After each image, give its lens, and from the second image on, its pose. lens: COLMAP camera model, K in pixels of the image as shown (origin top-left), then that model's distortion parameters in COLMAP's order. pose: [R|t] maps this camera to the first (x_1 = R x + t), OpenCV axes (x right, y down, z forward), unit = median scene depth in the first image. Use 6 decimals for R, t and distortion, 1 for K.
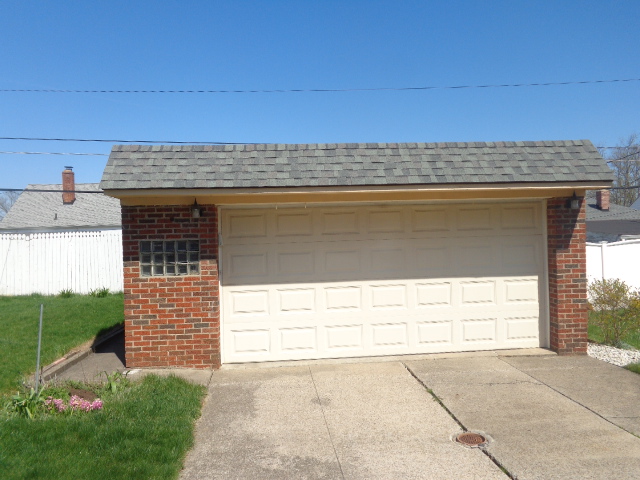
lens RADIAL K [[488.2, 0, 321.2], [0, 488.2, 238.4], [0, 0, 1]] dist [0.010784, -0.001822]
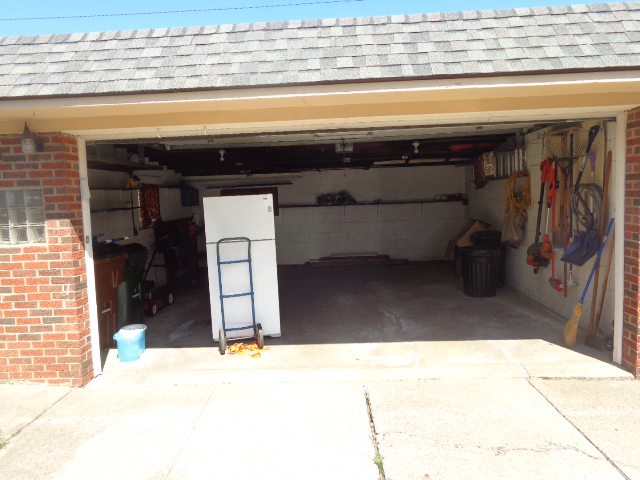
lens RADIAL K [[488.2, 0, 318.0], [0, 488.2, 240.7], [0, 0, 1]] dist [0.010784, -0.001822]
pose [[0.992554, 0.000638, -0.121802, 0.186495], [0.010027, 0.996165, 0.086923, 0.018540], [0.121390, -0.087497, 0.988741, 0.405851]]
